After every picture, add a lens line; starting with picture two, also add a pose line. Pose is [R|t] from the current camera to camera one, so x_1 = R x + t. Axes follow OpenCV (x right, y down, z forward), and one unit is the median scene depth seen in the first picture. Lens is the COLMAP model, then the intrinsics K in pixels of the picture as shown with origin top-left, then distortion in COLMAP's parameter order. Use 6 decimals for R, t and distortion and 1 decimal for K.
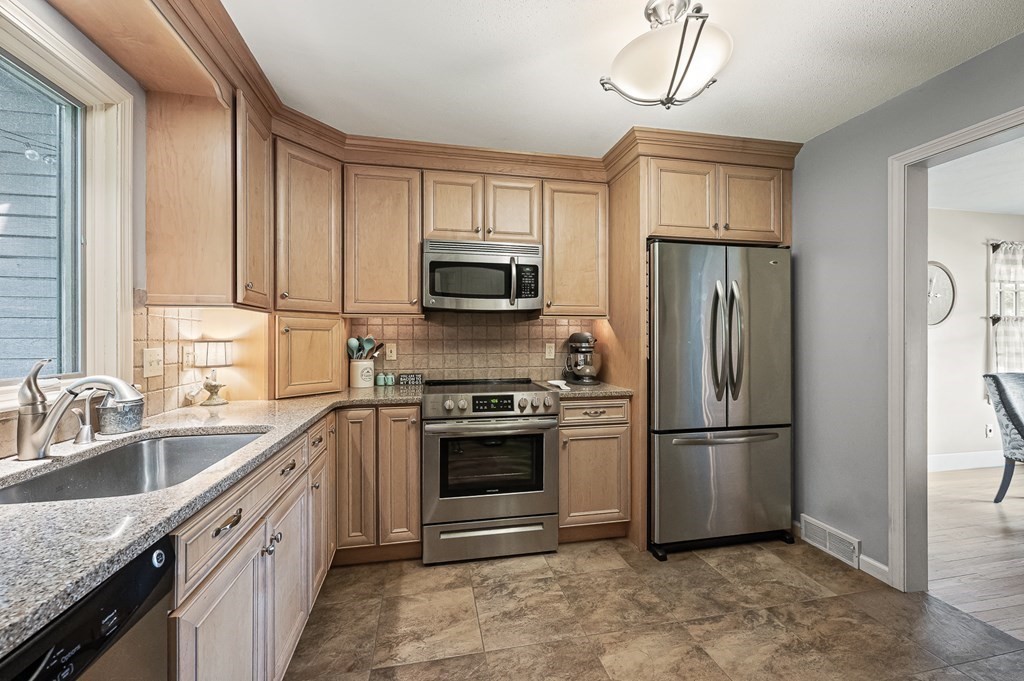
lens RADIAL K [[409.0, 0, 512.2], [0, 409.0, 338.5], [0, 0, 1]] dist [0.000836, 0.000129]
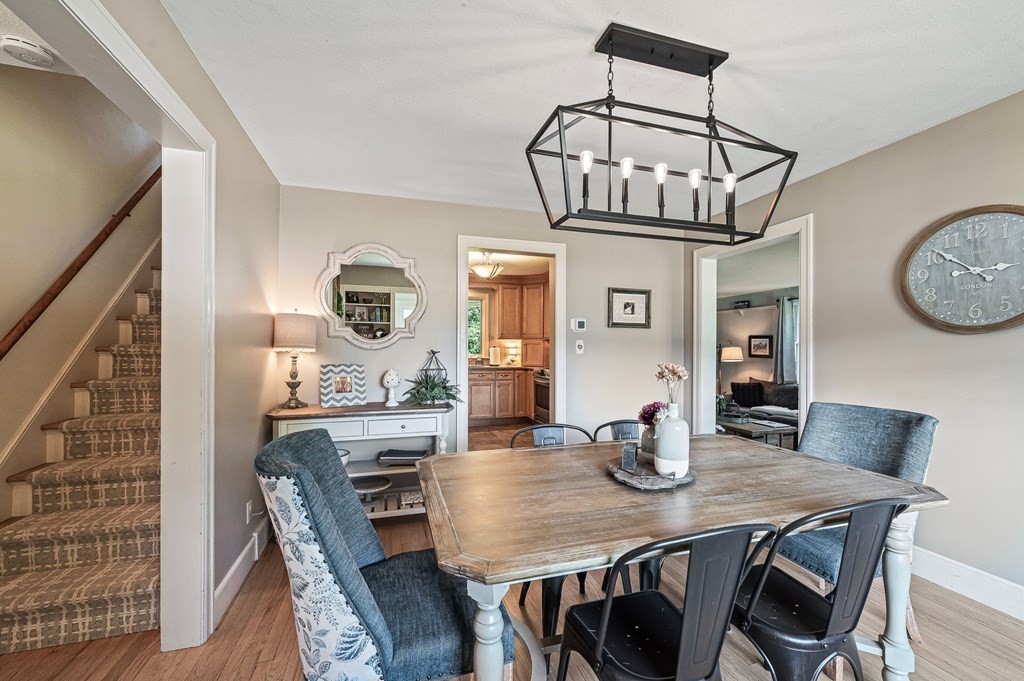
lens RADIAL K [[409.0, 0, 512.5], [0, 409.0, 345.5], [0, 0, 1]] dist [0.000836, 0.000129]
pose [[0.088486, -0.002885, -0.996073, 2.559102], [-0.001544, 0.999994, -0.003033, -0.003563], [0.996076, 0.001807, 0.088481, 0.606891]]
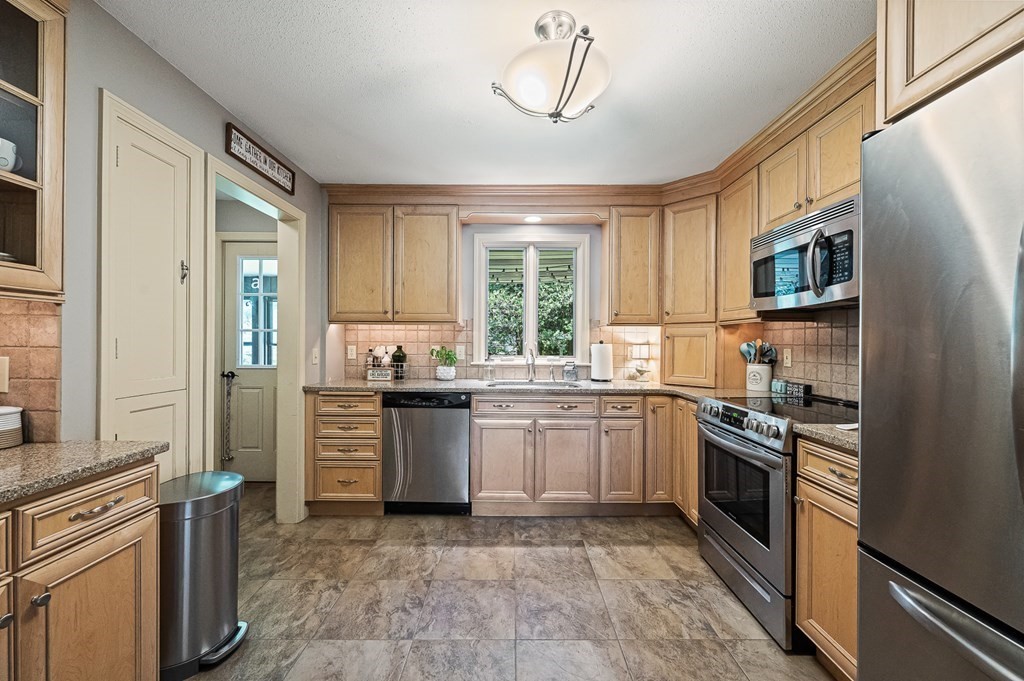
lens RADIAL K [[409.0, 0, 511.8], [0, 409.0, 341.6], [0, 0, 1]] dist [0.000836, 0.000129]
pose [[-0.206285, -0.000029, -0.978492, 0.947656], [-0.002134, 0.999998, 0.000420, -0.004489], [0.978490, 0.002175, -0.206284, 0.738321]]
